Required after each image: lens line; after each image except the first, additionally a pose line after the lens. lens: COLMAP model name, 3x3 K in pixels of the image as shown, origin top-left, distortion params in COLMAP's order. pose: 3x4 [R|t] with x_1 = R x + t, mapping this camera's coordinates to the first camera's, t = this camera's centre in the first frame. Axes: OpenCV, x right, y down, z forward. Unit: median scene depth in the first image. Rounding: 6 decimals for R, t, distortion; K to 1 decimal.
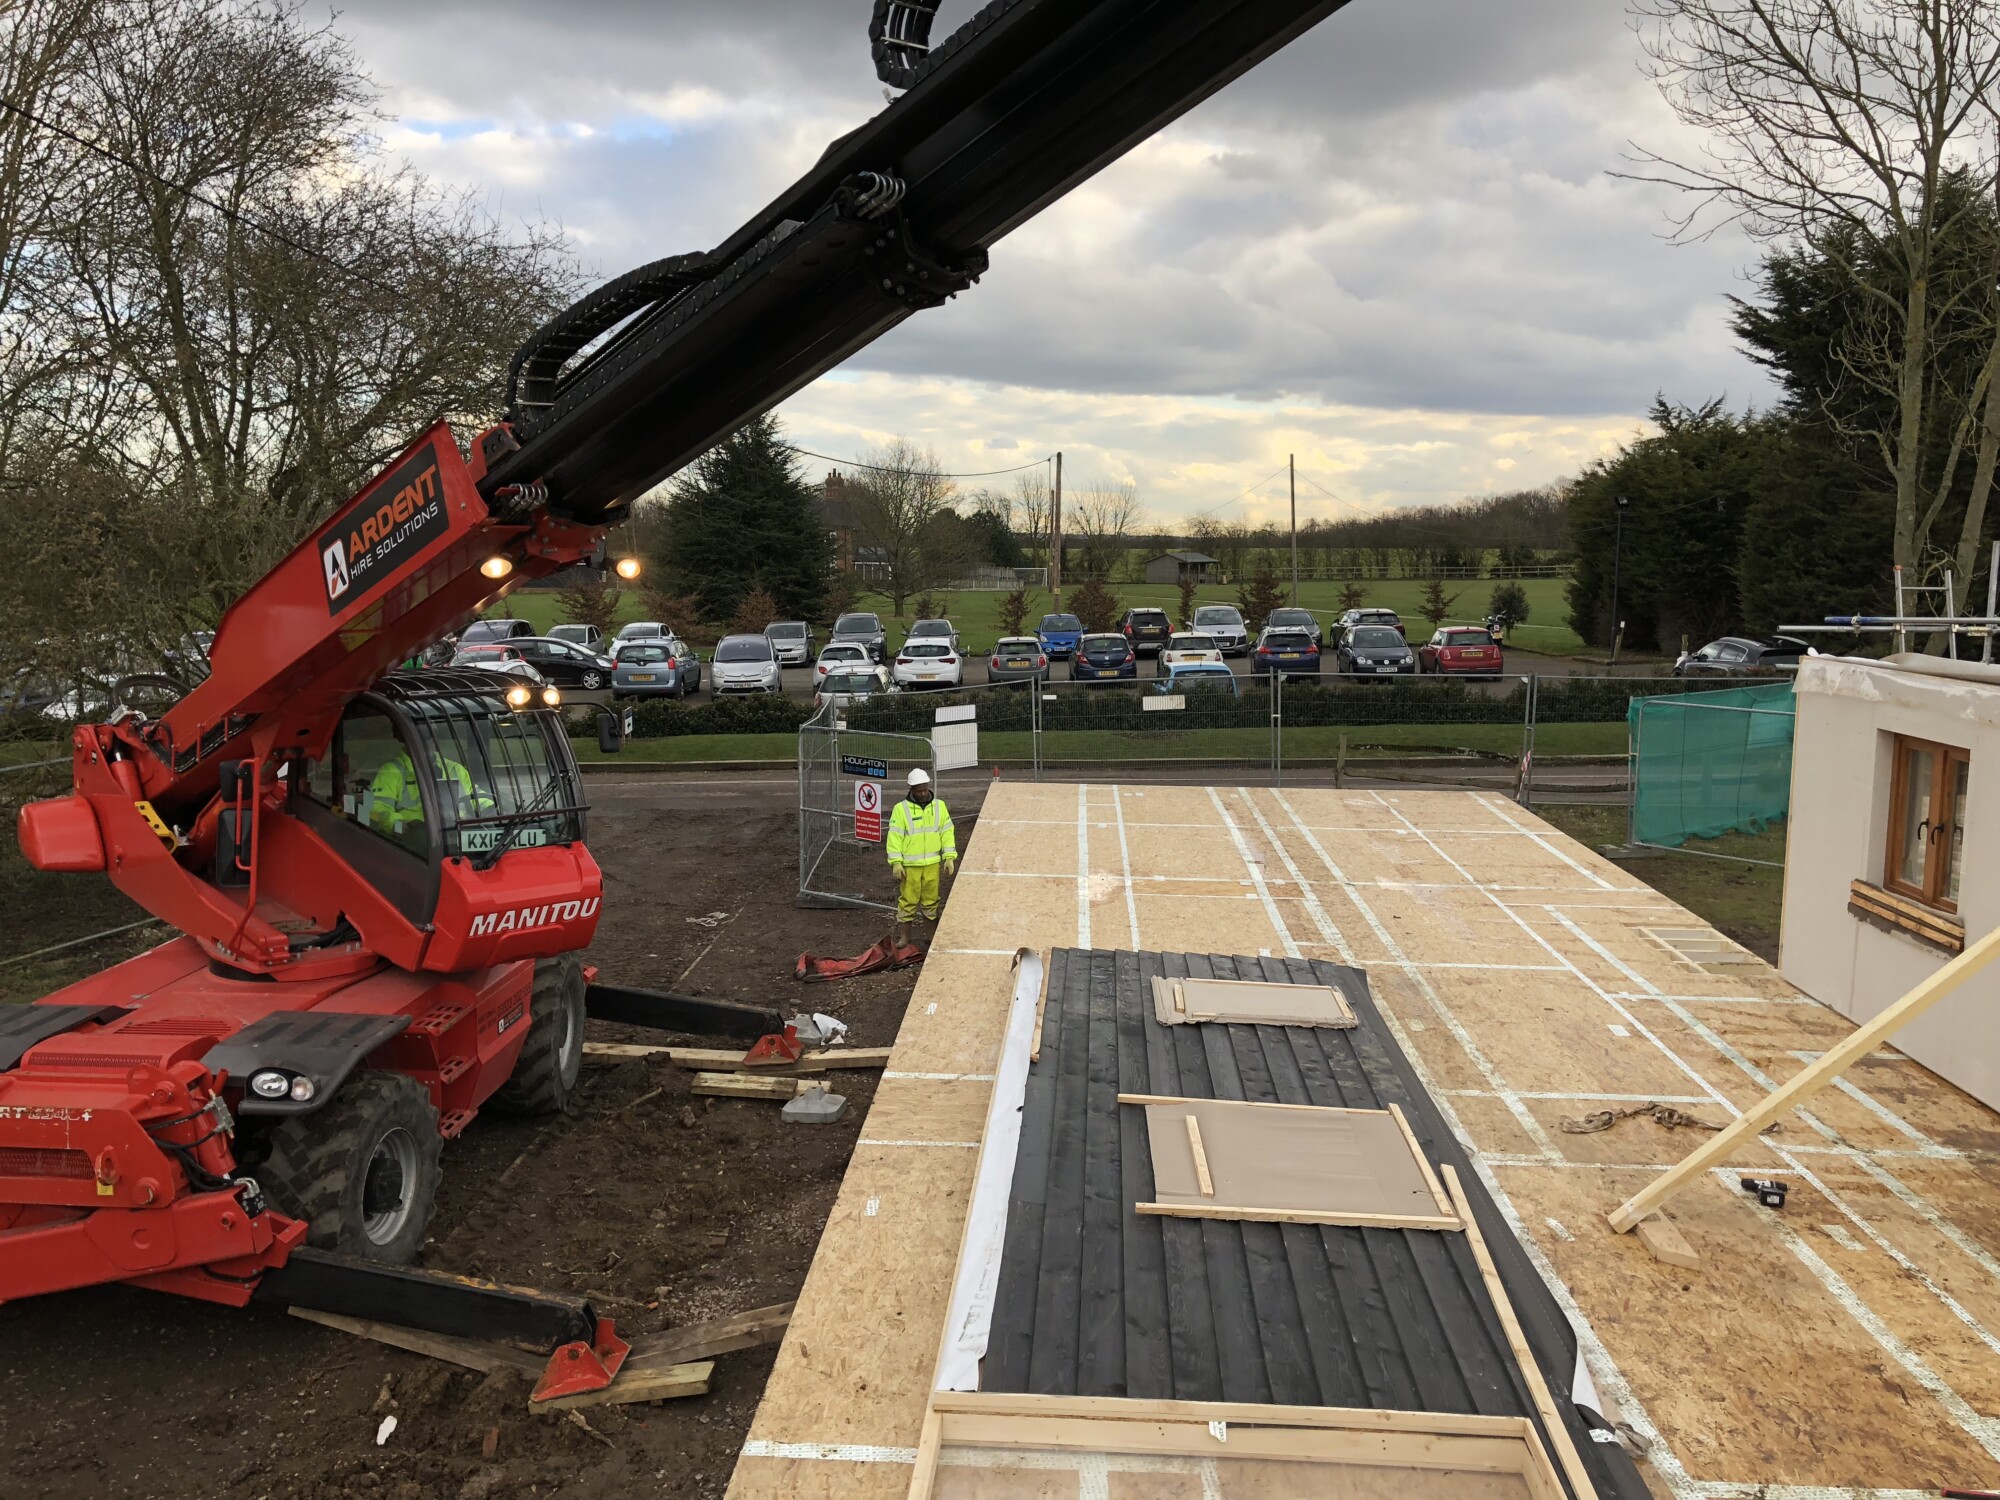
lens RADIAL K [[1595.4, 0, 993.5], [0, 1595.4, 749.8], [0, 0, 1]] dist [0.004182, -0.021592]
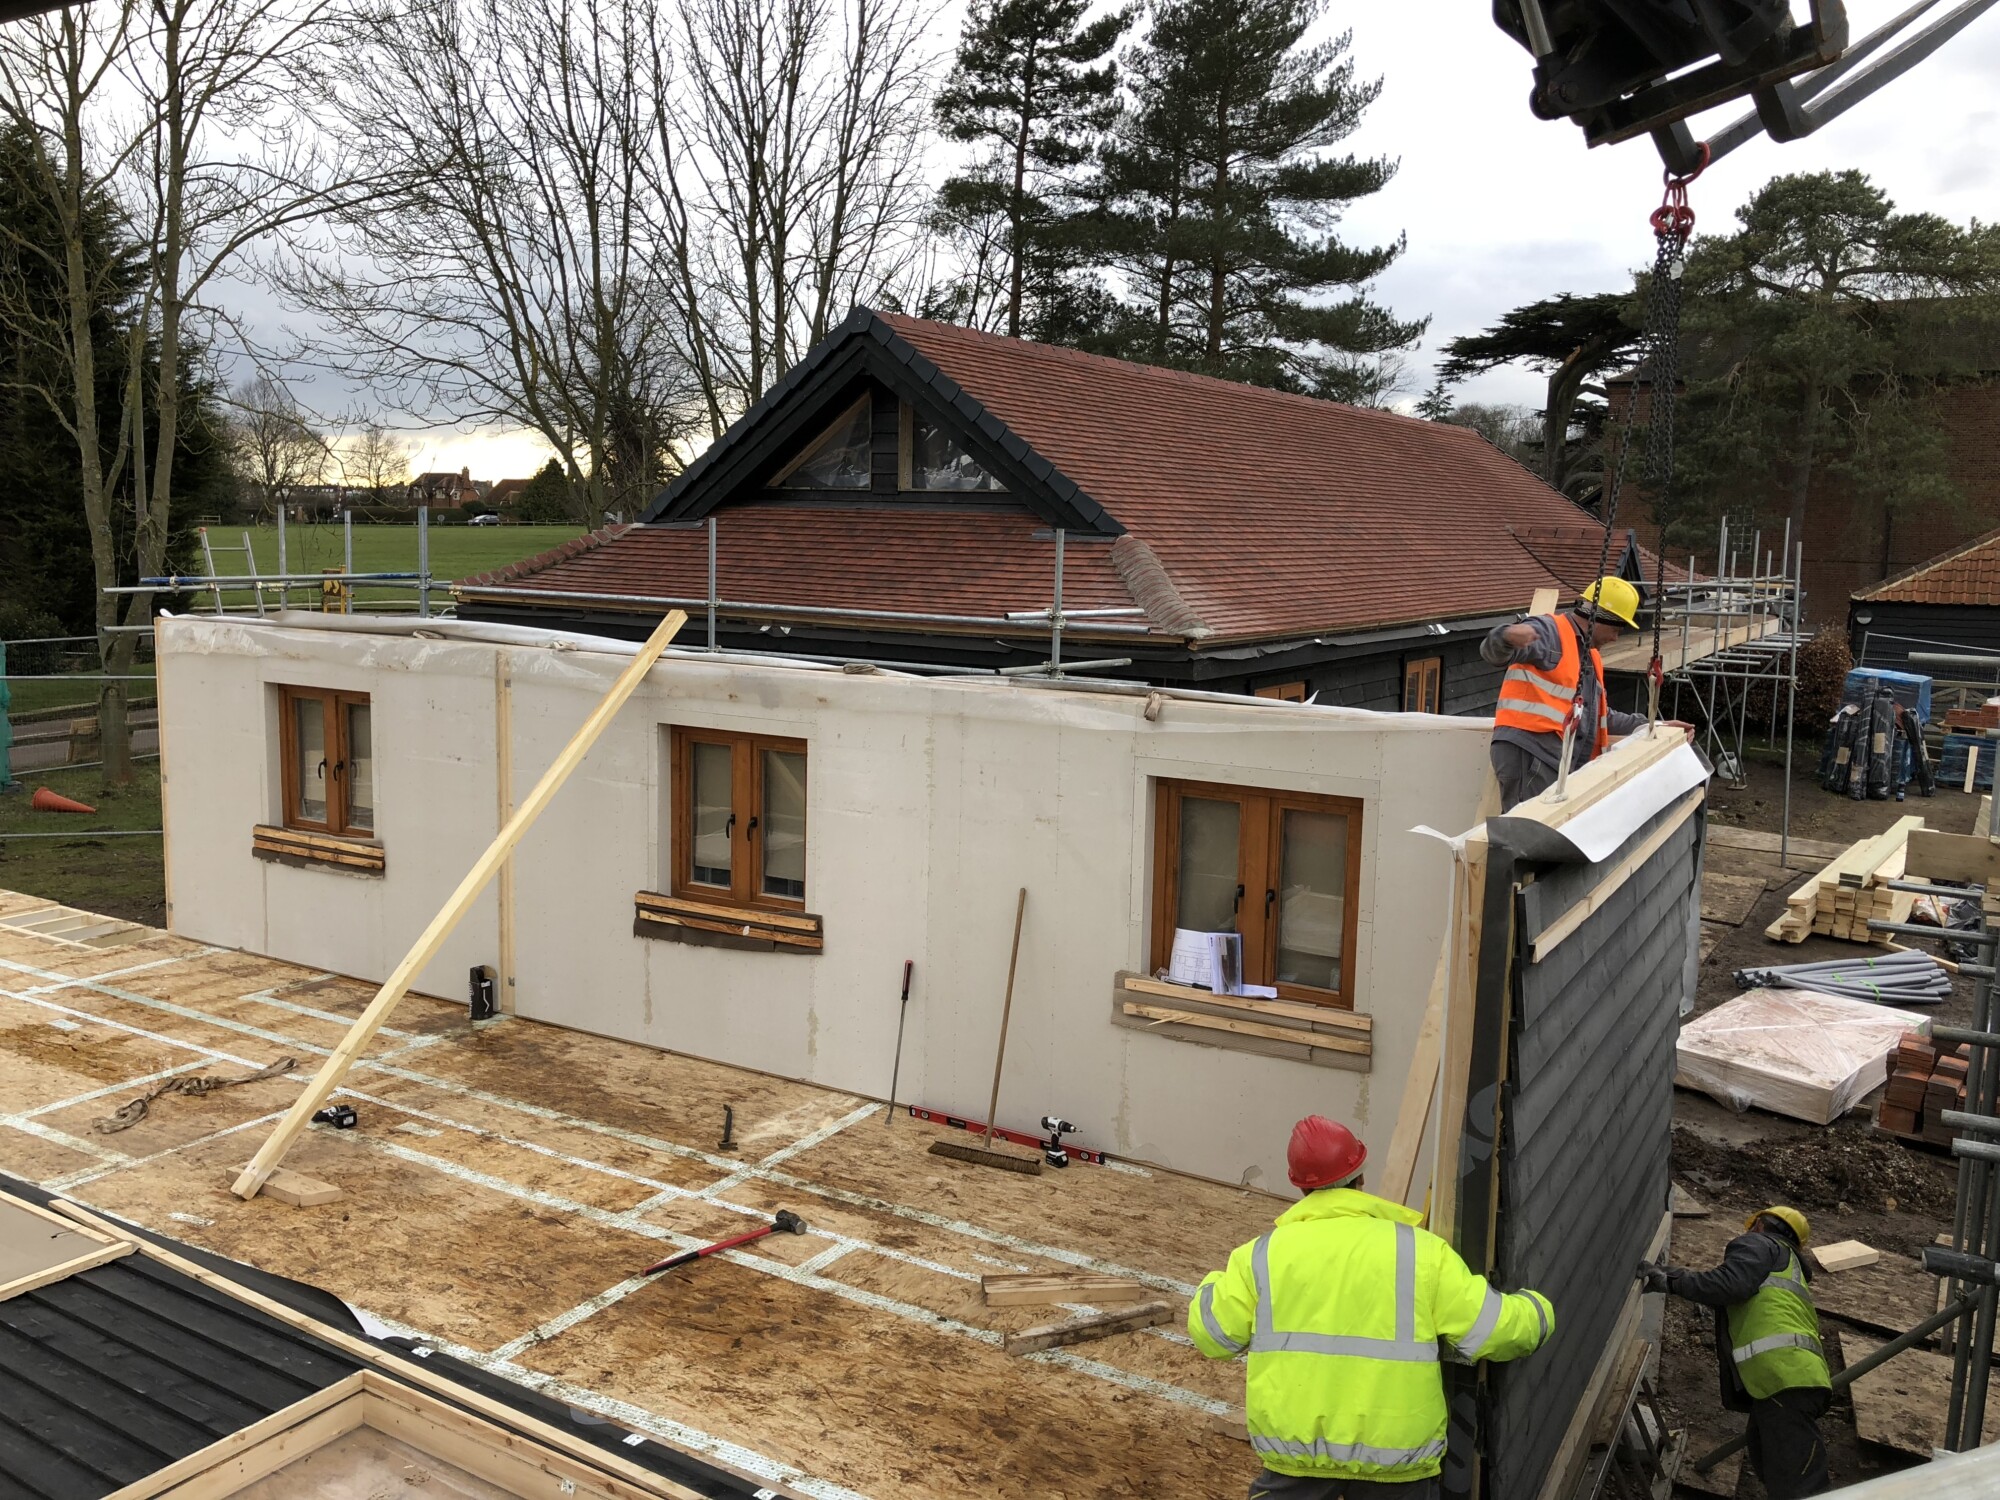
lens RADIAL K [[1595.4, 0, 998.0], [0, 1595.4, 745.4], [0, 0, 1]] dist [0.004182, -0.021592]
pose [[0.450230, -0.120249, 0.884779, -0.240556], [0.096392, 0.991645, 0.085723, -0.020891], [-0.887695, 0.046691, 0.458059, 0.100790]]
